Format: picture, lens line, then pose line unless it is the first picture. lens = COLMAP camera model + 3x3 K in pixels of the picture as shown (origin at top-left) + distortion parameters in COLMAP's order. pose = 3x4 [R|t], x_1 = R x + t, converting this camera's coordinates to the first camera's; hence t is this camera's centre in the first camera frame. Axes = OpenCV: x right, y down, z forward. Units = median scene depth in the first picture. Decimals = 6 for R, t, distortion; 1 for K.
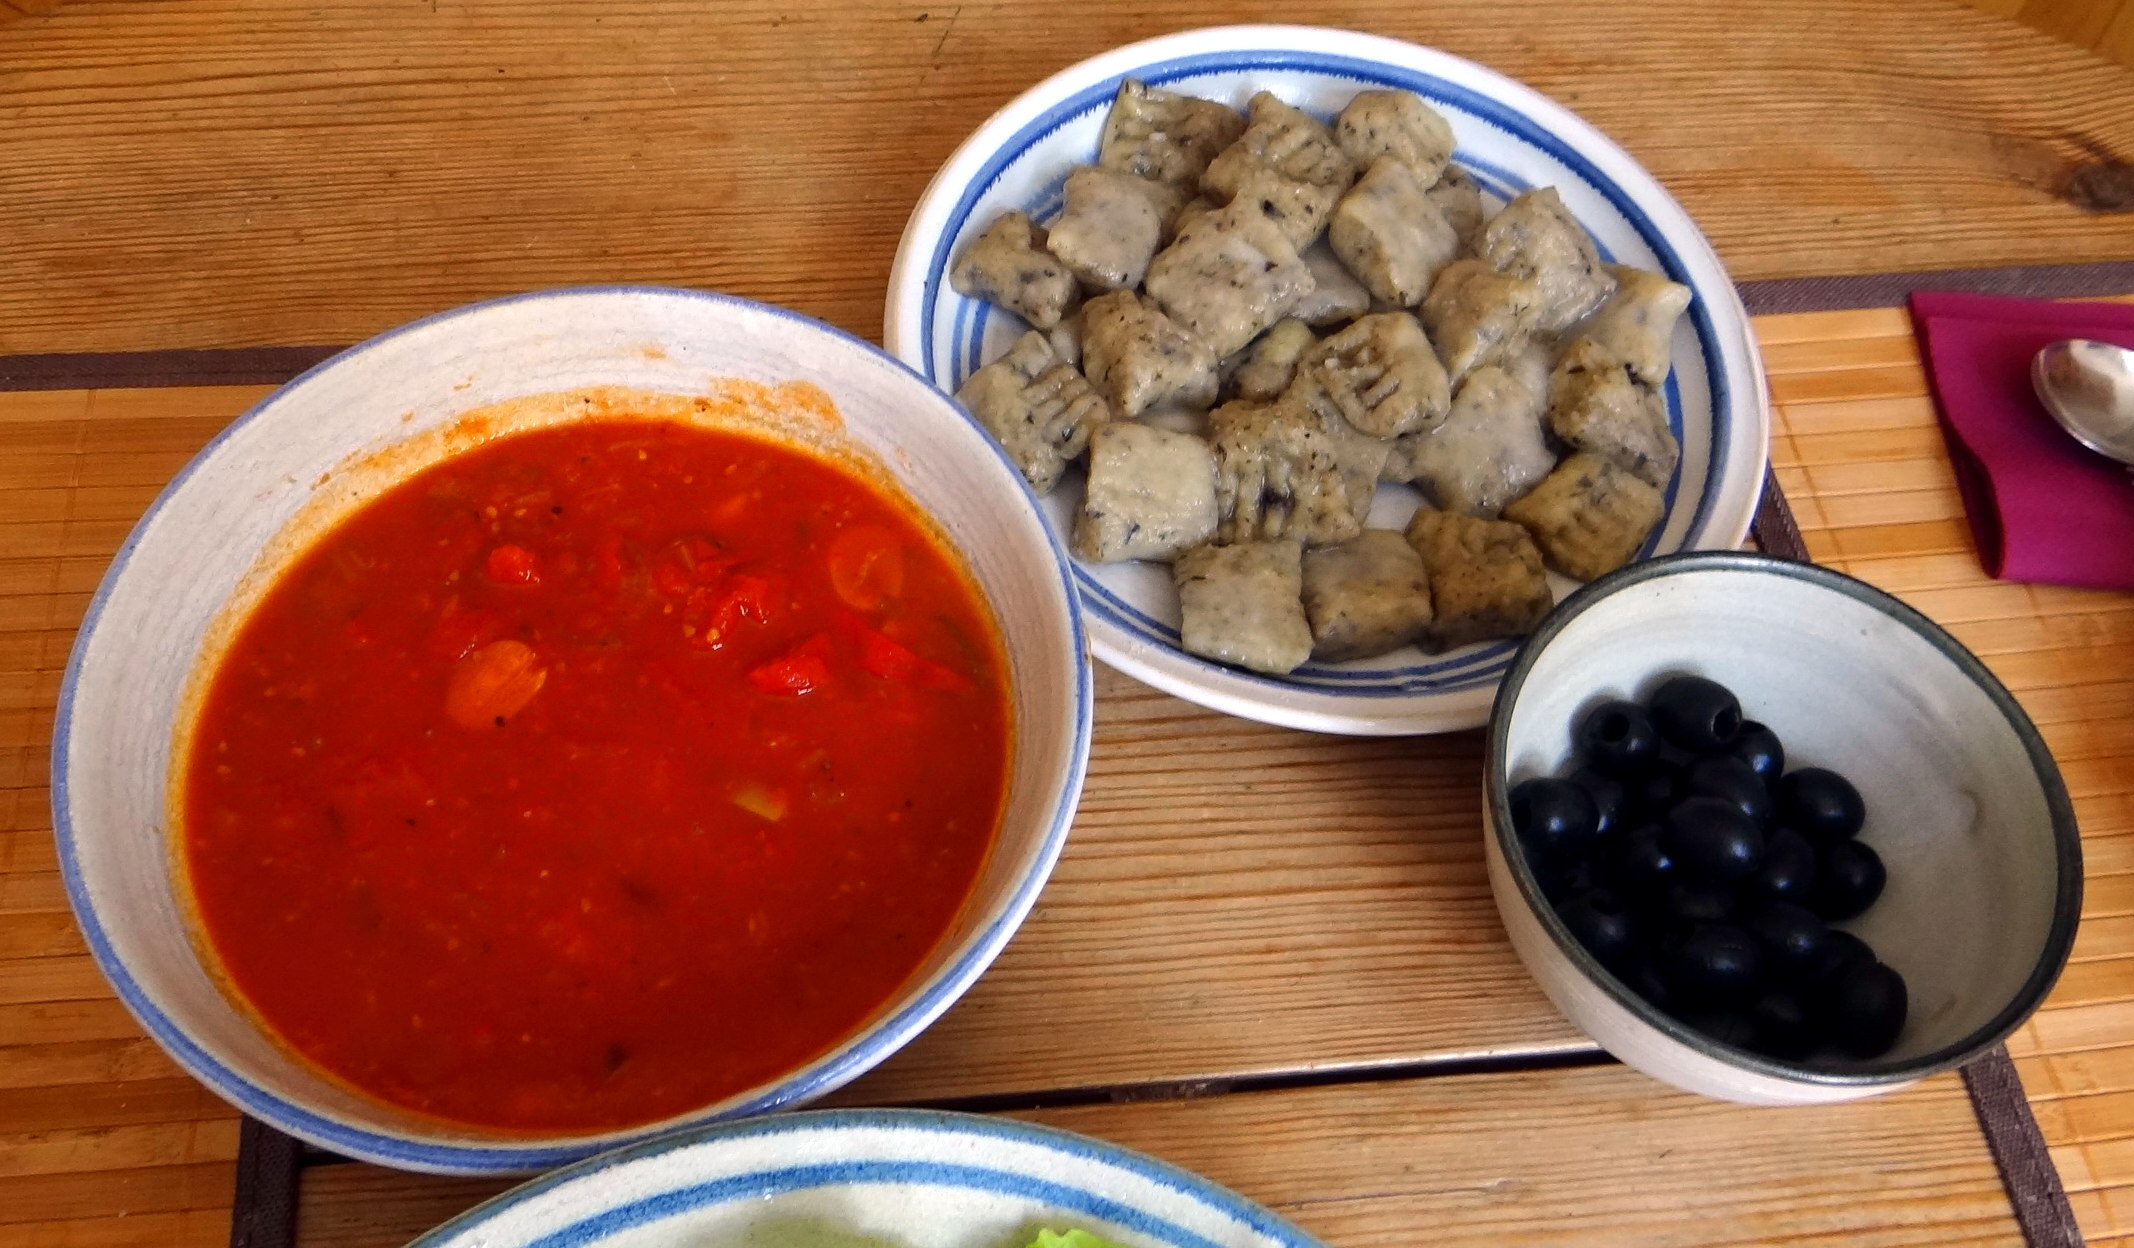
lens RADIAL K [[1995.0, 0, 1067.0], [0, 1995.0, 624.0], [0, 0, 1]] dist [0.051691, -0.006990]
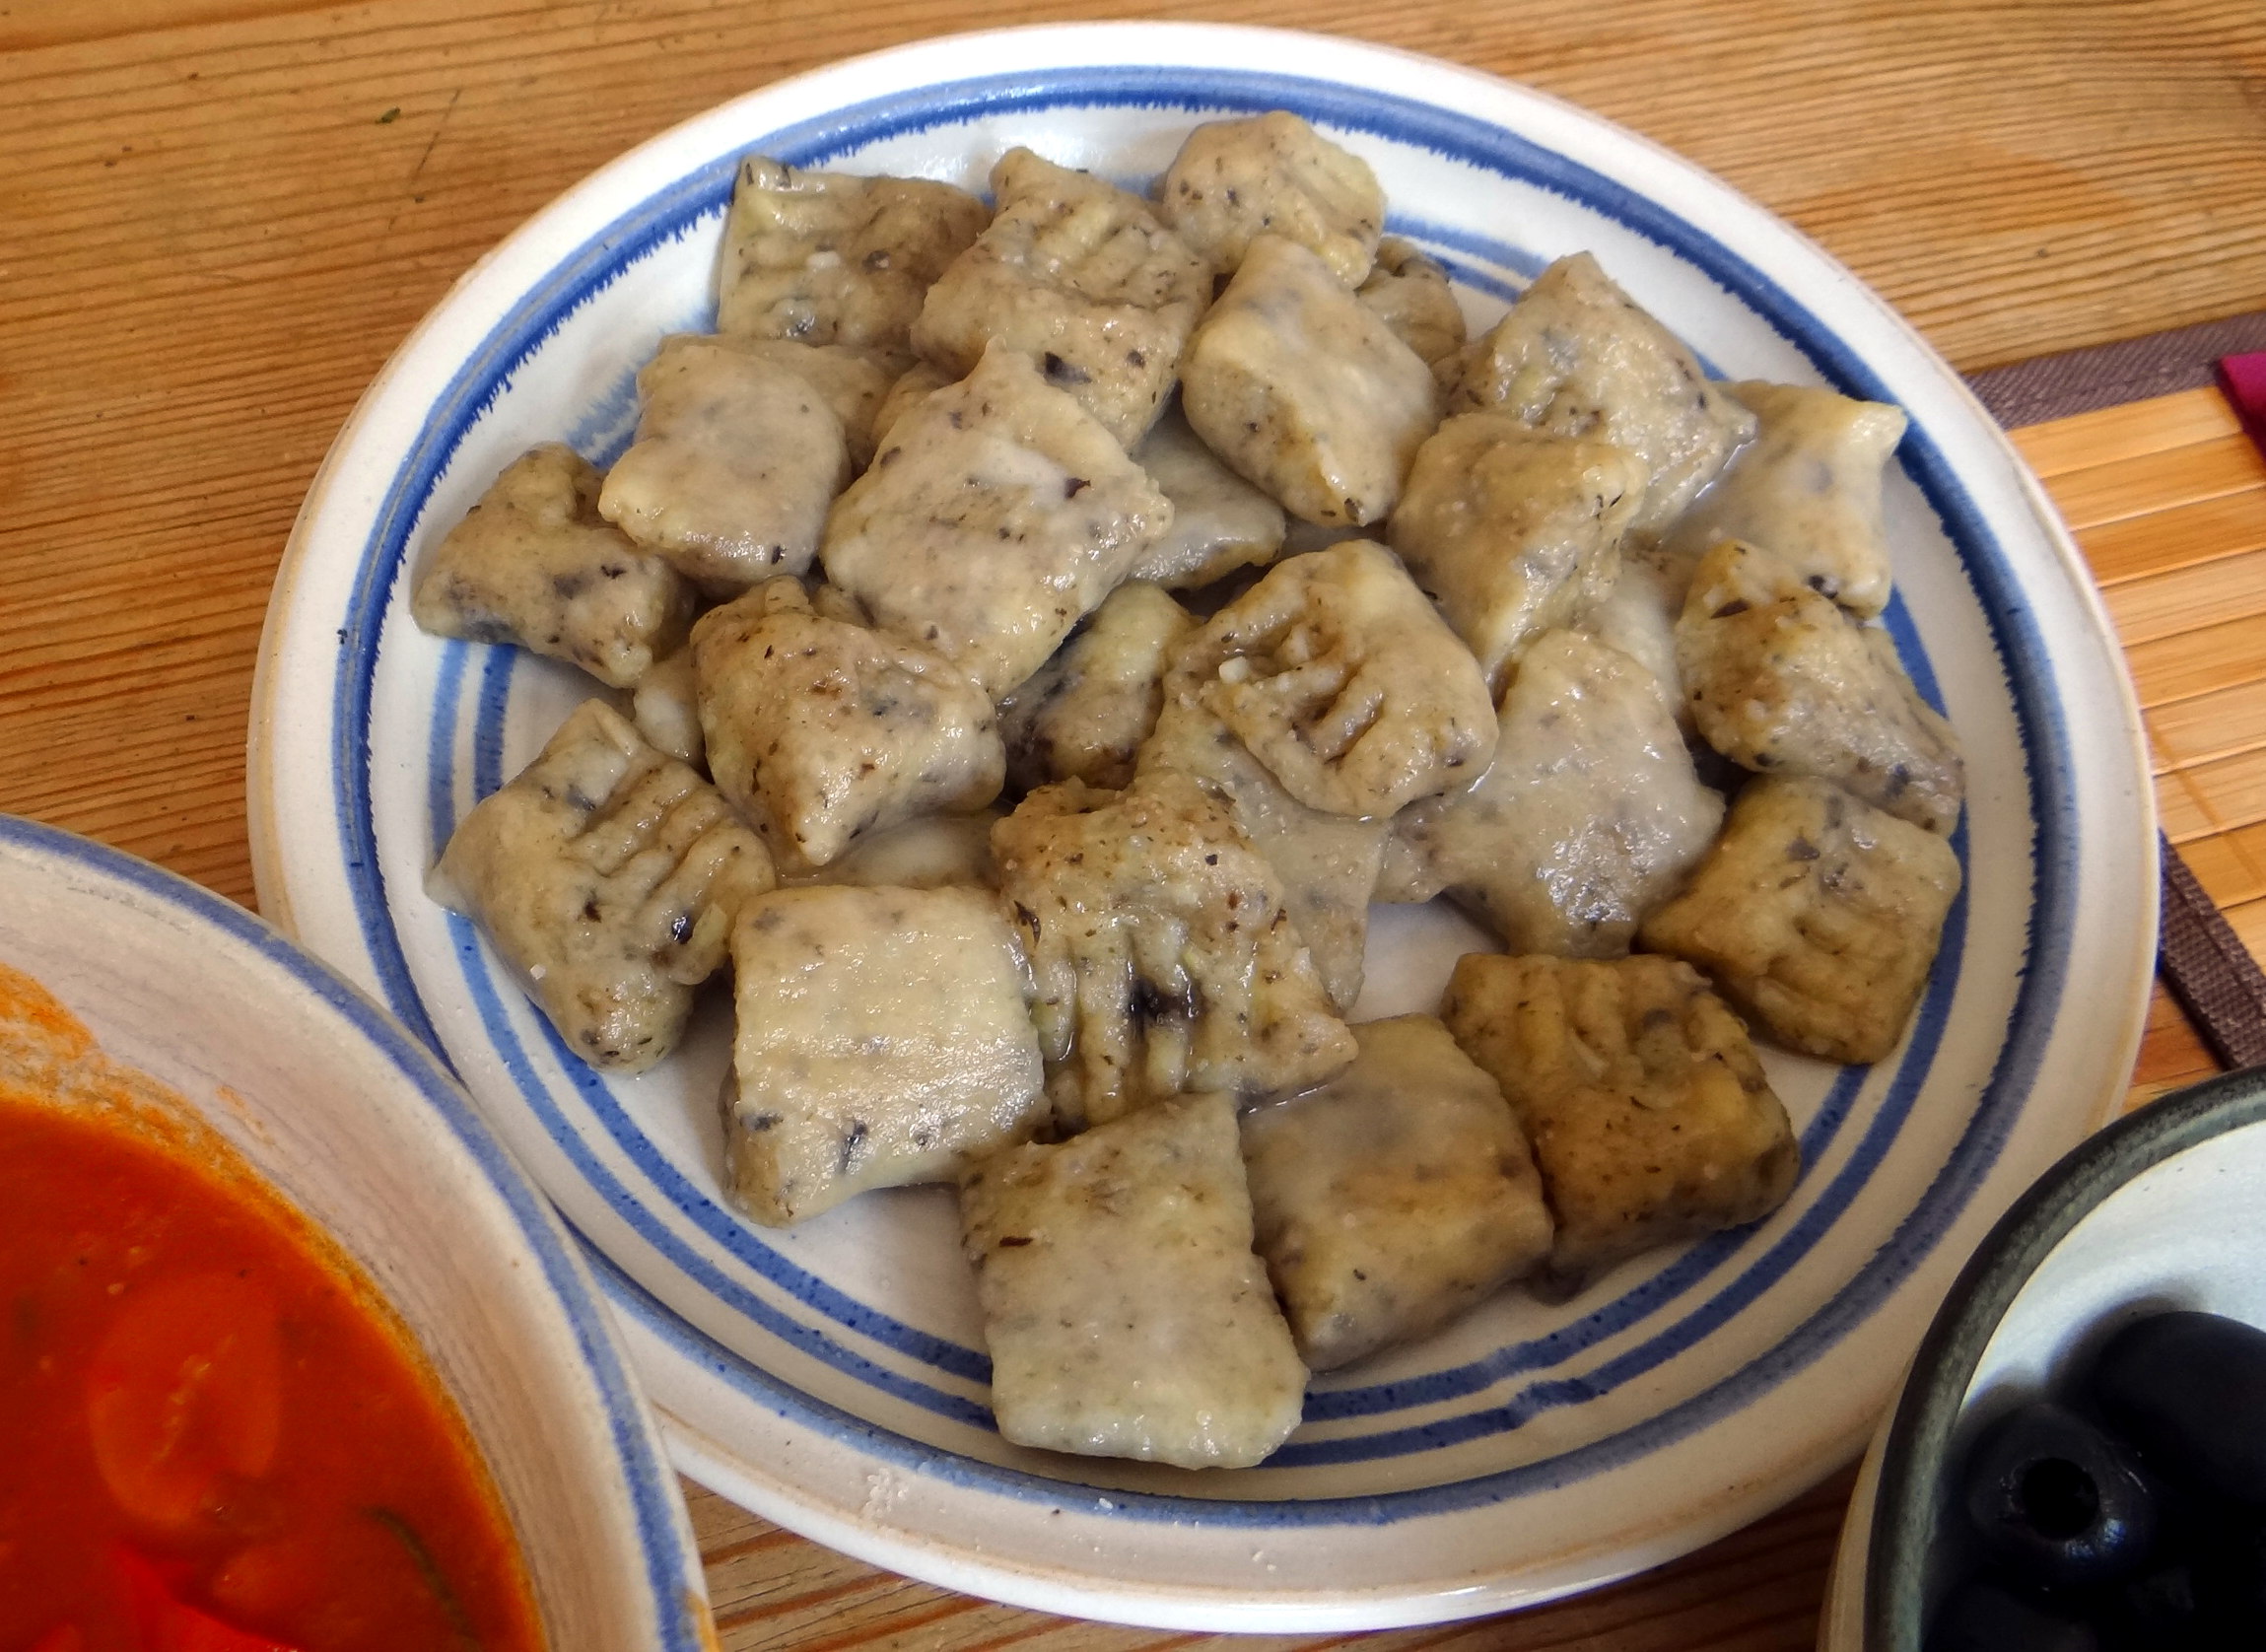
lens RADIAL K [[2007.8, 0, 1036.7], [0, 2007.8, 819.0], [0, 0, 1]] dist [0.000374, 0.016372]
pose [[0.987584, -0.151556, 0.041346, 0.060677], [0.151256, 0.988441, 0.010315, -0.106694], [-0.042432, -0.003933, 0.999092, 0.519770]]
